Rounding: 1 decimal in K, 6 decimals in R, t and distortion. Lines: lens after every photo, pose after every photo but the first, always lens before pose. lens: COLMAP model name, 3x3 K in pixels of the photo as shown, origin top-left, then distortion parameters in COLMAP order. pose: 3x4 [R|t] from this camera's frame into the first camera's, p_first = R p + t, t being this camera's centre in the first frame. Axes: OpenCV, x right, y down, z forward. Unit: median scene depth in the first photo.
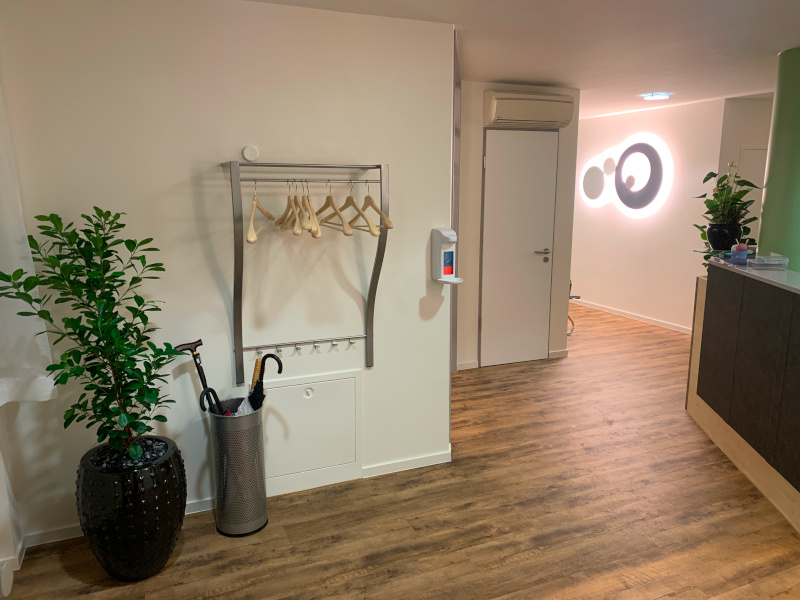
lens RADIAL K [[604.8, 0, 400.0], [0, 604.8, 300.0], [0, 0, 1]] dist [-0.001949, -0.001710]
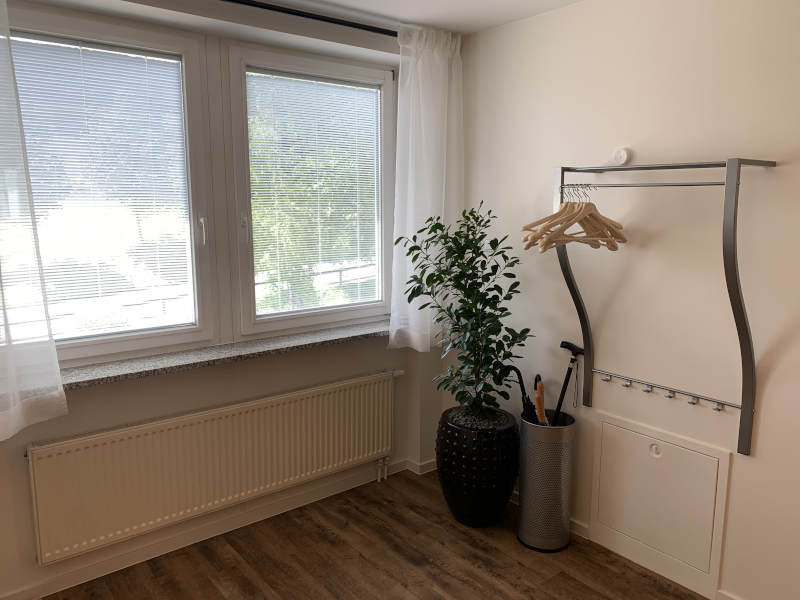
lens RADIAL K [[604.8, 0, 400.0], [0, 604.8, 300.0], [0, 0, 1]] dist [-0.001949, -0.001710]
pose [[0.278879, 0.155202, -0.947702, 0.579893], [-0.190274, 0.976220, 0.103880, -0.069611], [0.941288, 0.151353, 0.301778, 0.497528]]
